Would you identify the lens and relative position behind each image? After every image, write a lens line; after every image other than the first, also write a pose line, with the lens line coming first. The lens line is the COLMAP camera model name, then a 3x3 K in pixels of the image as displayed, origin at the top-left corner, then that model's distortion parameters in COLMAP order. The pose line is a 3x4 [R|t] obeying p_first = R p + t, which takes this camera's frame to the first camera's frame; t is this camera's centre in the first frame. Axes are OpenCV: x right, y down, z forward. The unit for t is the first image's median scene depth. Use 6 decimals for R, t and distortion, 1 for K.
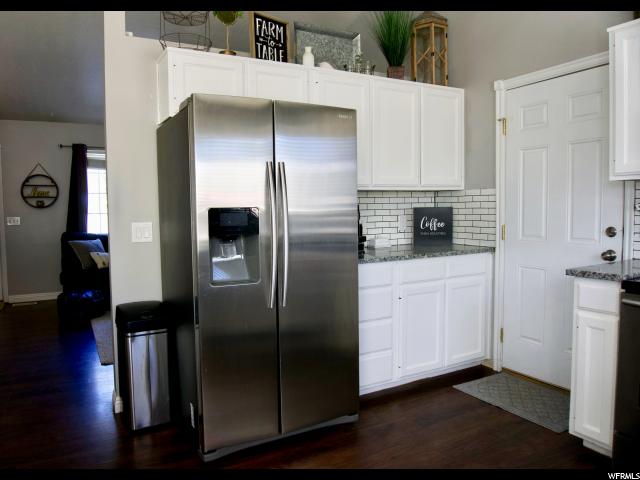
lens RADIAL K [[464.2, 0, 296.2], [0, 464.2, 241.4], [0, 0, 1]] dist [-0.044762, 0.002885]
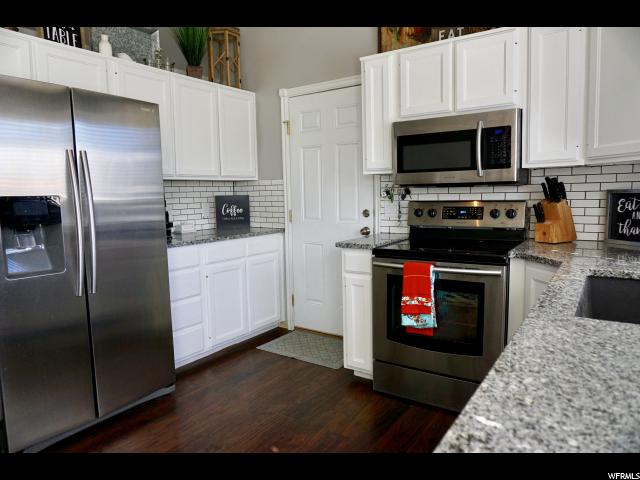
lens RADIAL K [[426.5, 0, 320.0], [0, 426.5, 240.0], [0, 0, 1]] dist [-0.024661, 0.003378]
pose [[0.882640, -0.050529, 0.467325, -0.012164], [0.036567, 0.998574, 0.038905, 0.003563], [-0.468625, -0.017251, 0.883229, -0.037951]]
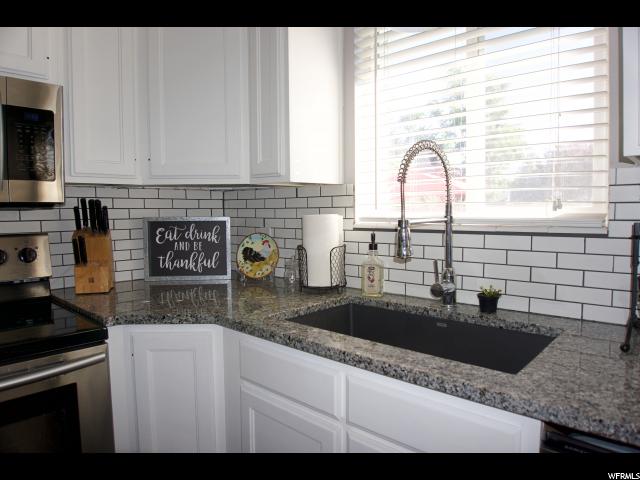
lens RADIAL K [[426.5, 0, 320.0], [0, 426.5, 240.0], [0, 0, 1]] dist [-0.024661, 0.003378]
pose [[-0.345305, -0.033399, 0.937896, 0.235088], [0.076711, 0.995018, 0.063675, -0.050782], [-0.935350, 0.093934, -0.341023, 0.727107]]
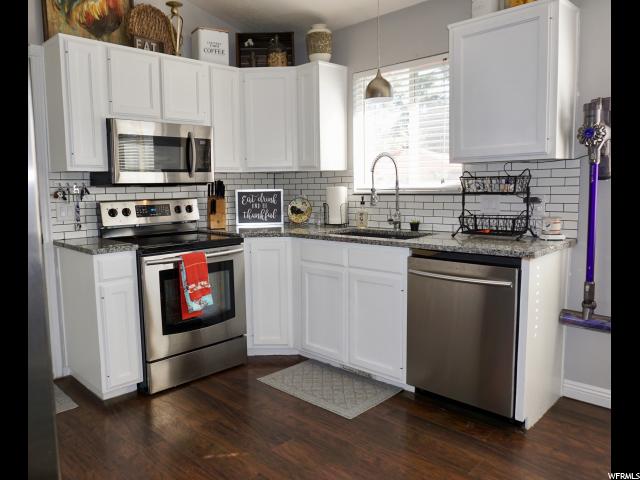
lens RADIAL K [[464.2, 0, 296.2], [0, 464.2, 241.4], [0, 0, 1]] dist [-0.044762, 0.002885]
pose [[-0.290634, -0.083166, 0.953213, -0.820046], [0.088775, 0.989575, 0.113406, -0.056571], [-0.952707, 0.117581, -0.280221, 1.176927]]
